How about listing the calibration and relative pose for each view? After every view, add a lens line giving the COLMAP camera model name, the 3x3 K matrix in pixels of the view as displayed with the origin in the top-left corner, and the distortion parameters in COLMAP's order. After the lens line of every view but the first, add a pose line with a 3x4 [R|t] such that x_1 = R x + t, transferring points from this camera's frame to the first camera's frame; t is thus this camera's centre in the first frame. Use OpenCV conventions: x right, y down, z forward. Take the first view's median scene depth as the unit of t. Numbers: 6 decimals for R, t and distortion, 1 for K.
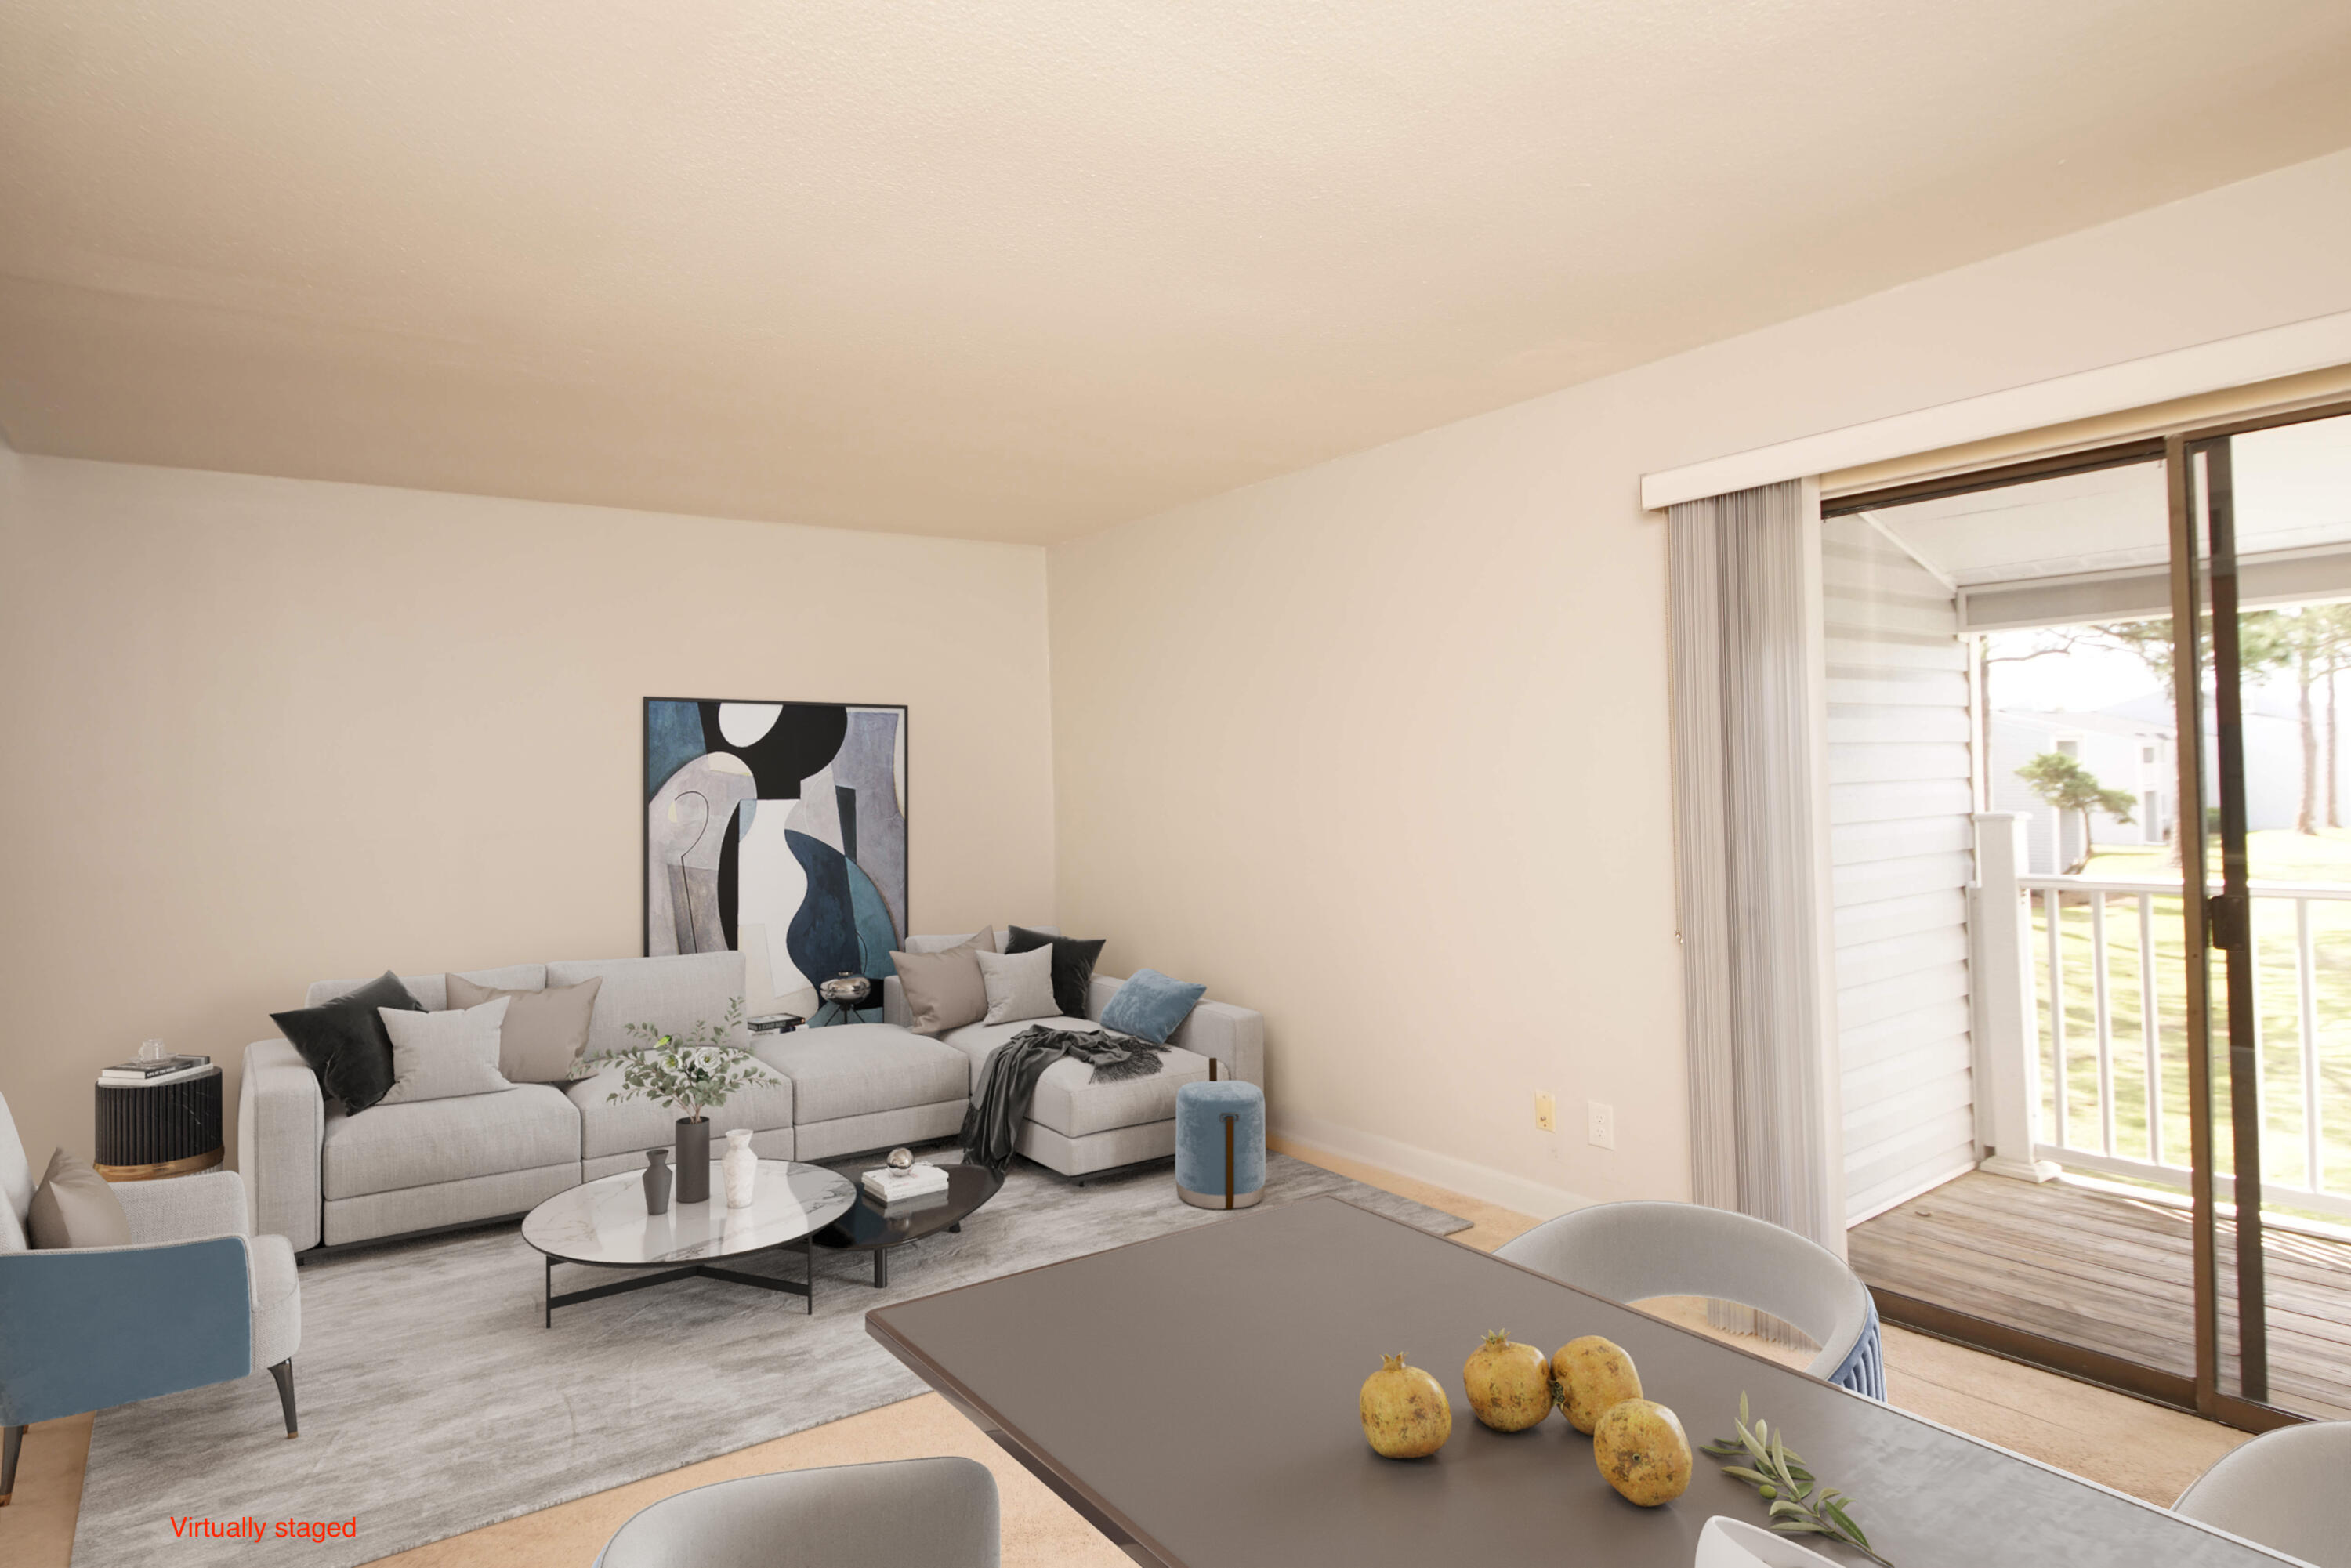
lens RADIAL K [[1334.3, 0, 1188.8], [0, 1334.3, 778.4], [0, 0, 1]] dist [-0.006340, -0.000131]
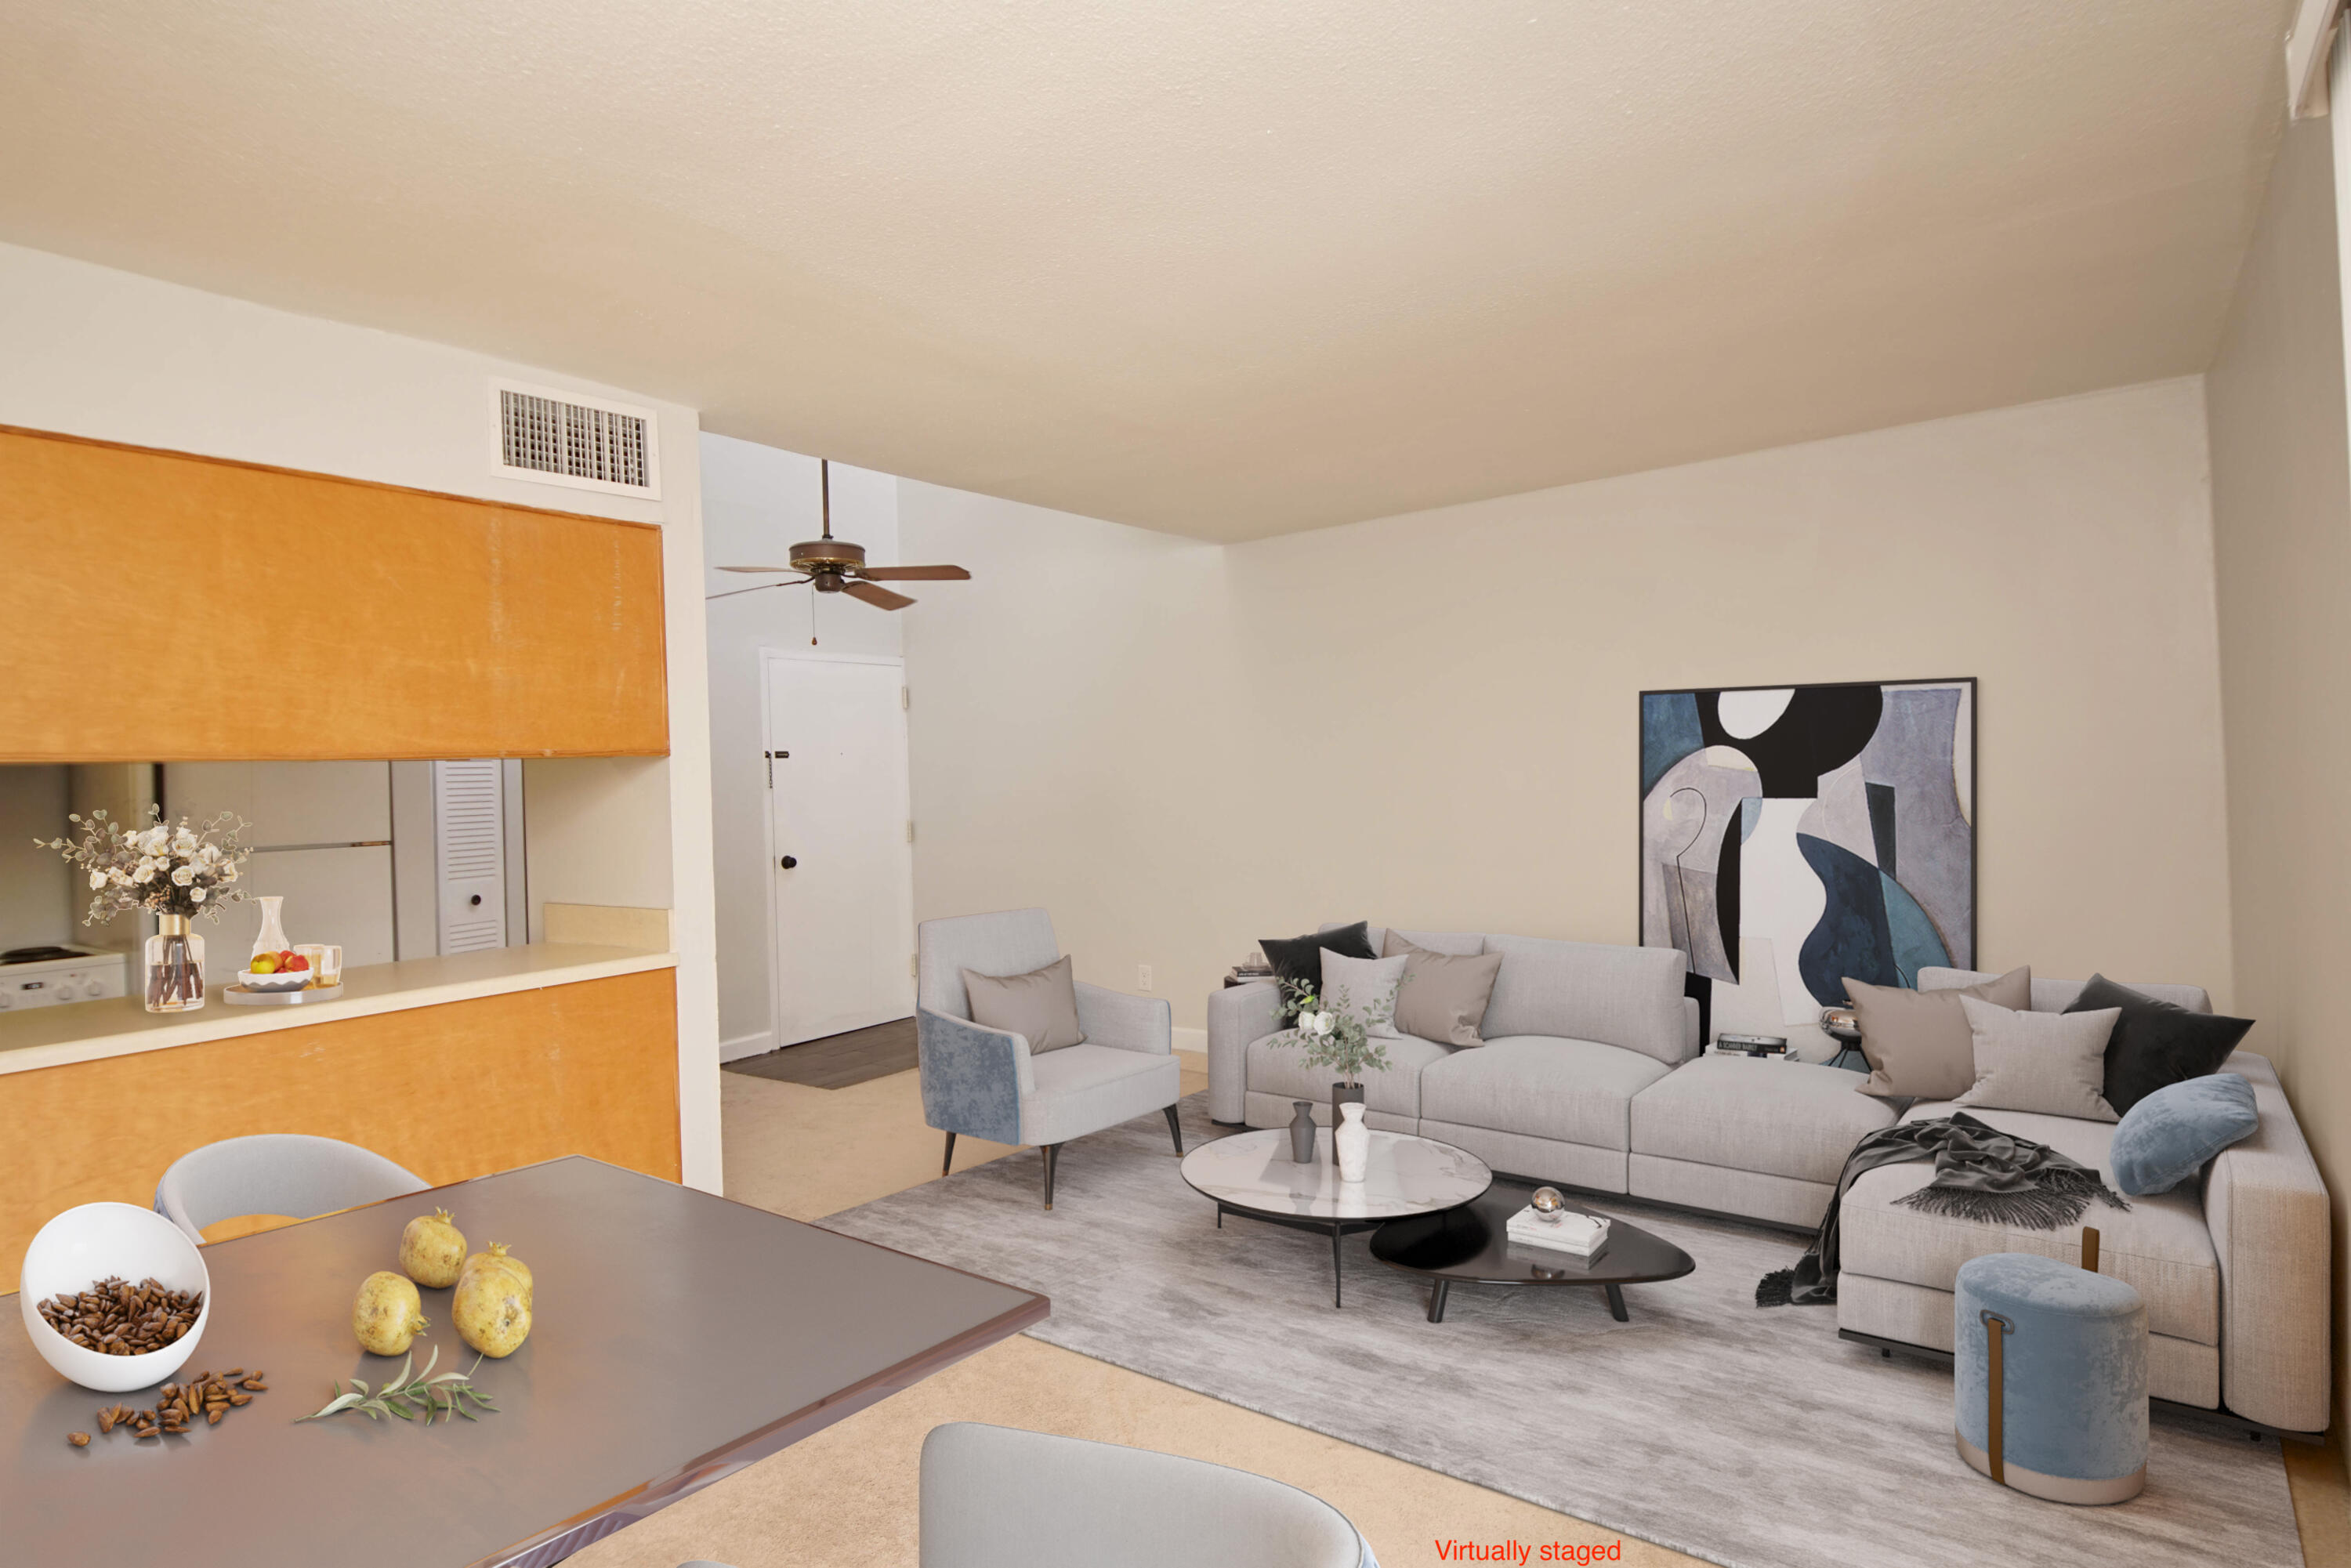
lens RADIAL K [[1248.6, 0, 1191.3], [0, 1248.6, 779.5], [0, 0, 1]] dist [0.001416, 0.001093]
pose [[0.318768, -0.012430, -0.947751, 0.346637], [-0.010446, 0.999807, -0.016626, 0.021727], [0.947775, 0.015200, 0.318576, 0.378388]]
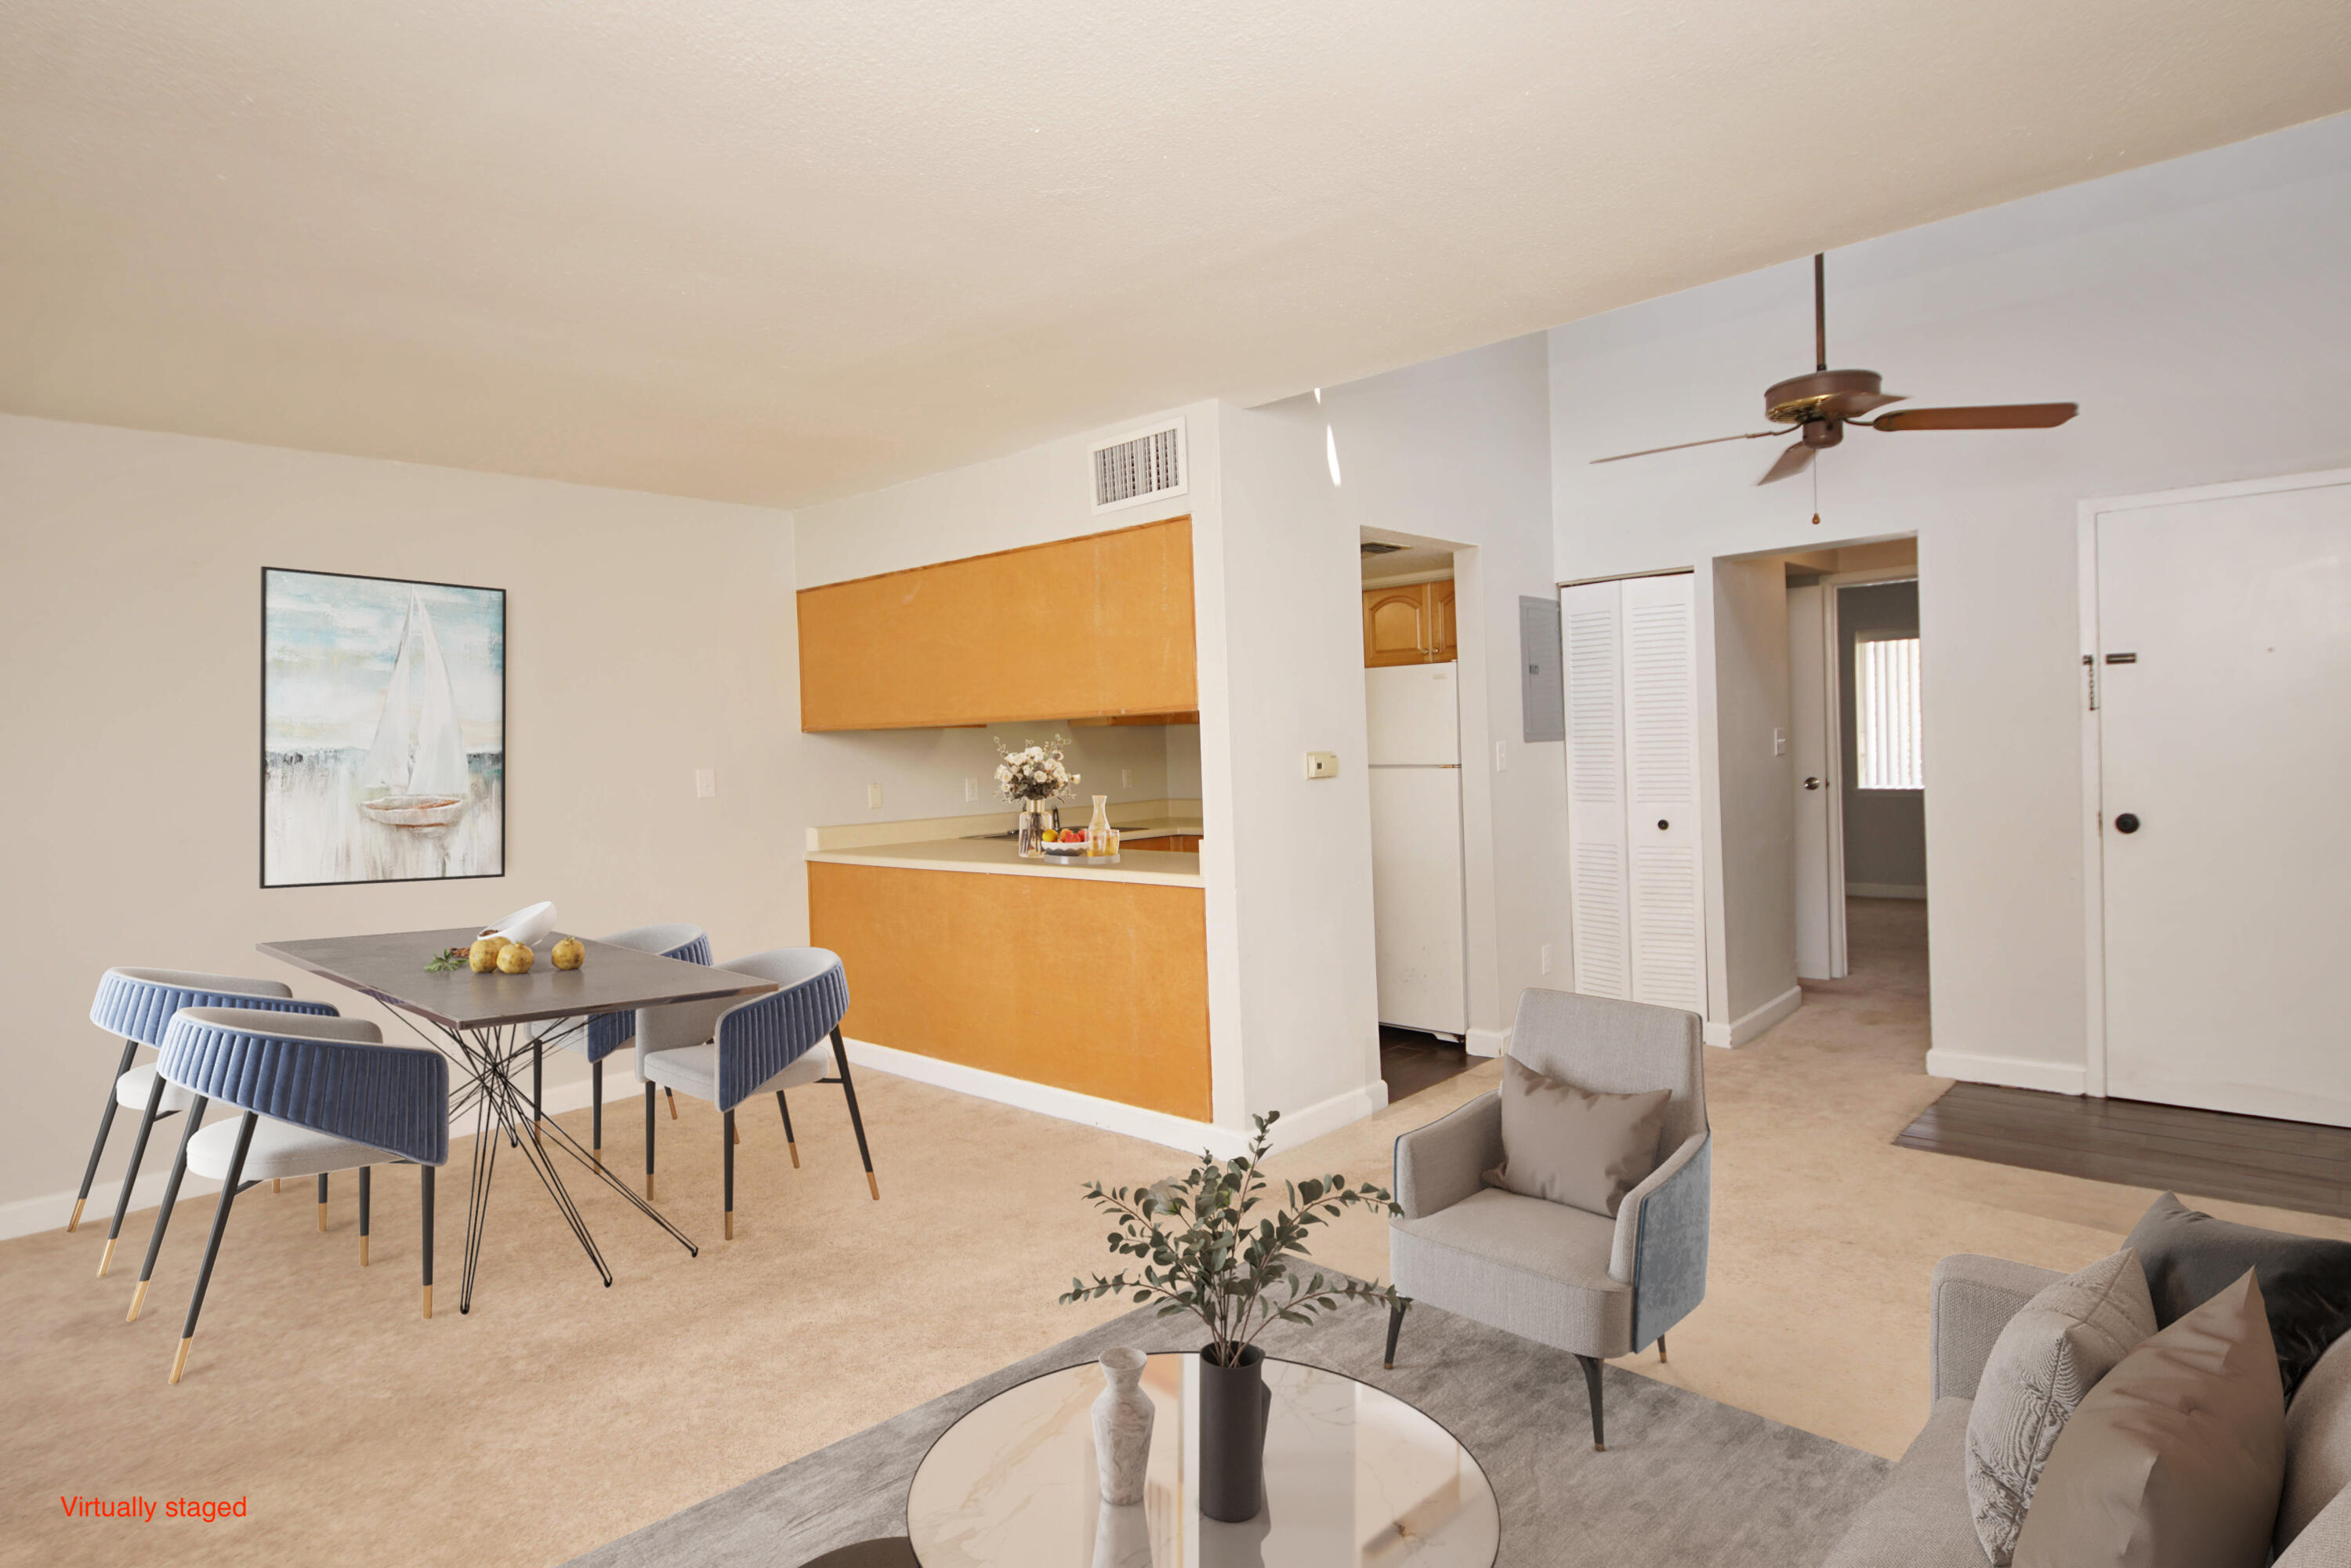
lens RADIAL K [[1334.3, 0, 1169.3], [0, 1334.3, 769.4], [0, 0, 1]] dist [-0.006340, -0.000131]
pose [[-0.988406, 0.027335, -0.149352, -0.082202], [0.017592, 0.997653, 0.066169, -0.006416], [0.150811, 0.062775, -0.986568, 0.961072]]
